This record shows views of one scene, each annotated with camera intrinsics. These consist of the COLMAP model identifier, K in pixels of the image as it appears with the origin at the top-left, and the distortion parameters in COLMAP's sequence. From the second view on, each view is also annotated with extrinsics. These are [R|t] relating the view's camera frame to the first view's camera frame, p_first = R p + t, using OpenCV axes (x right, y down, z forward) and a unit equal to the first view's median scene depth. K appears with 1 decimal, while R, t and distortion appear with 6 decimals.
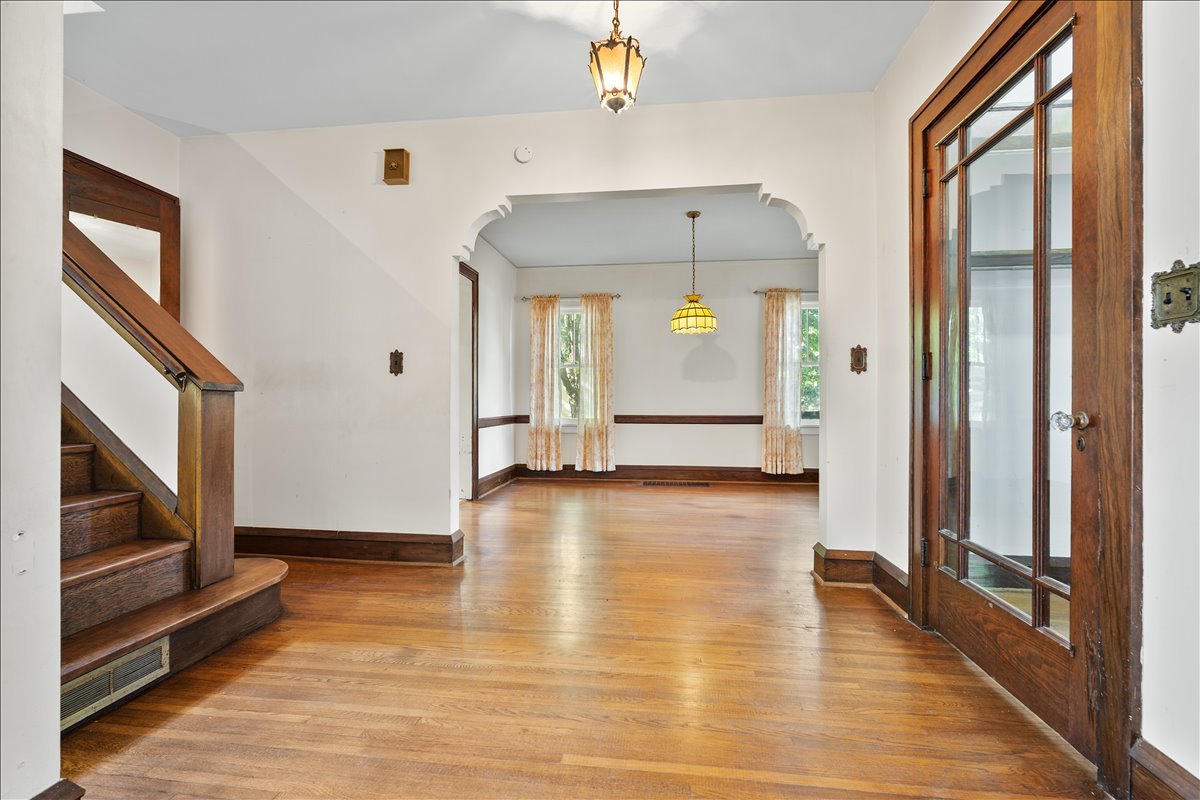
lens RADIAL K [[530.8, 0, 595.7], [0, 530.8, 394.8], [0, 0, 1]] dist [-0.009057, 0.002049]
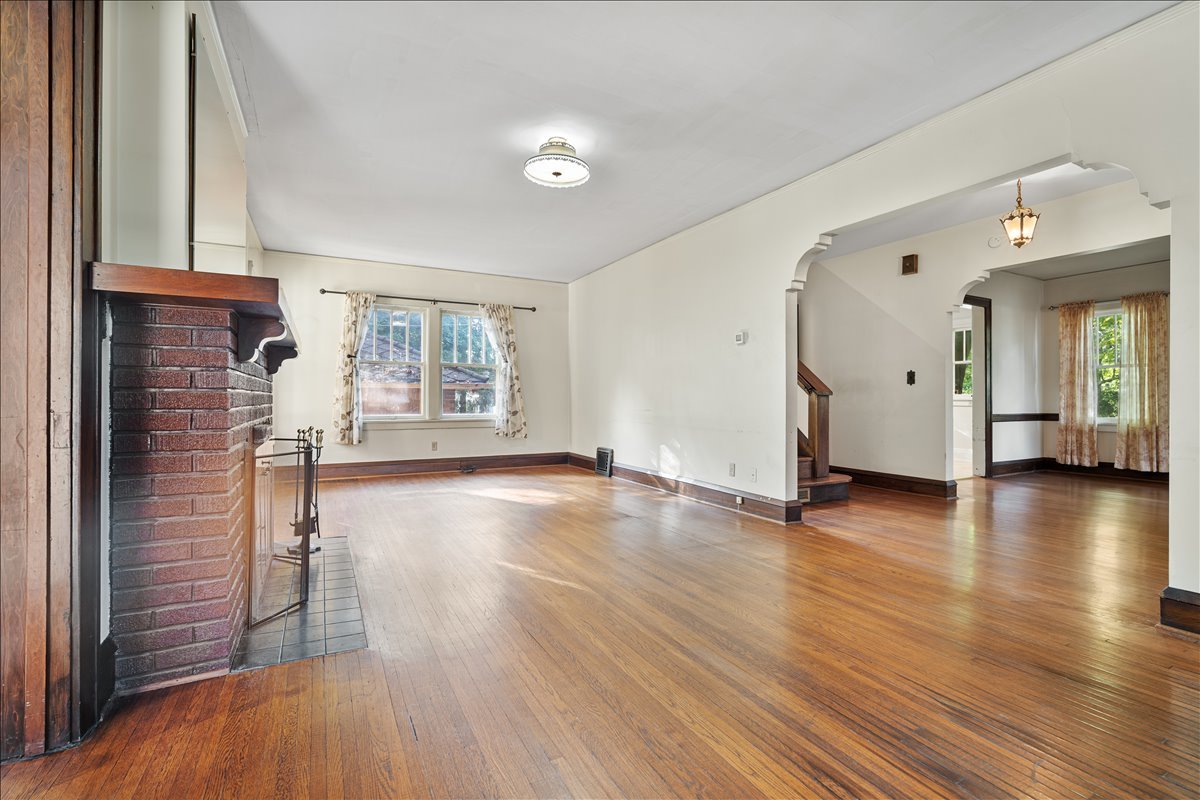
lens RADIAL K [[530.8, 0, 596.5], [0, 530.8, 396.9], [0, 0, 1]] dist [-0.009057, 0.002049]
pose [[0.575332, -0.001250, -0.817919, 0.267488], [0.005822, 0.999980, 0.002567, -0.005209], [0.817899, -0.006239, 0.575328, -0.498579]]
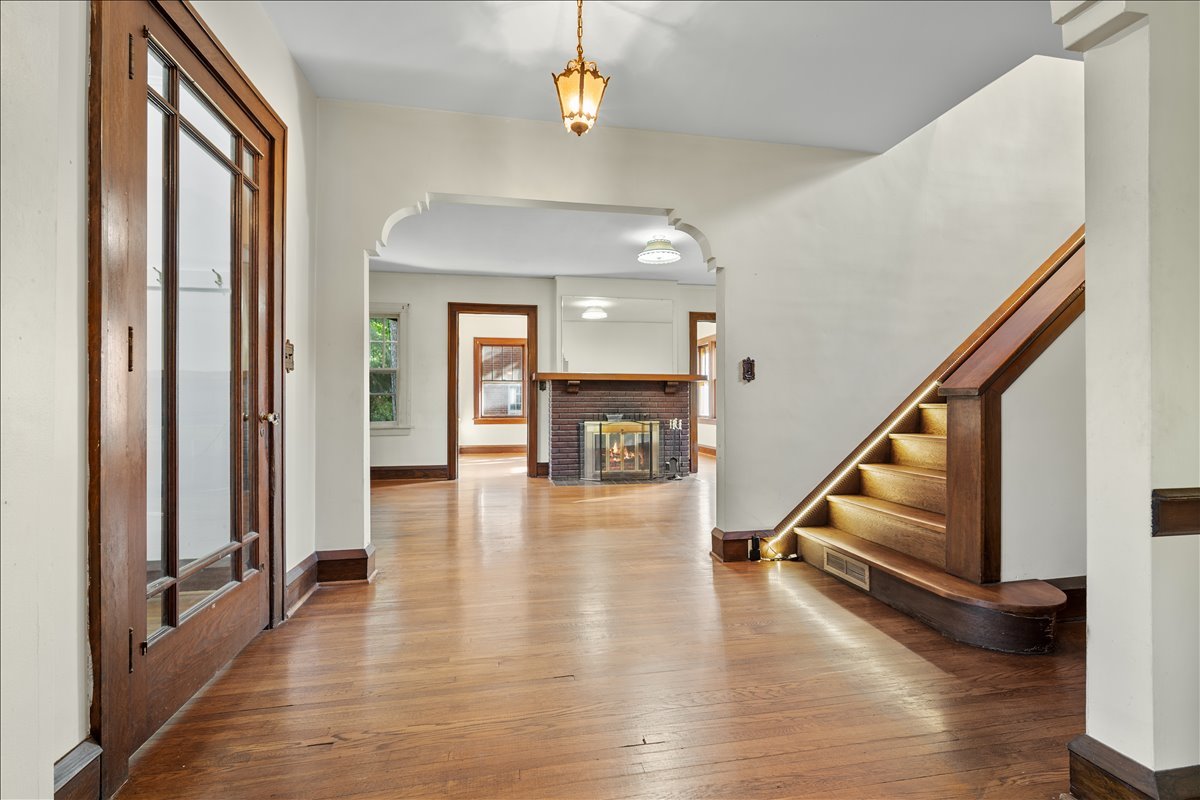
lens RADIAL K [[530.8, 0, 606.1], [0, 530.8, 401.2], [0, 0, 1]] dist [-0.009057, 0.002049]
pose [[-0.948647, -0.004467, -0.316305, 0.122154], [0.000882, 0.999859, -0.016764, 0.008271], [0.316335, -0.016182, -0.948509, 0.763524]]
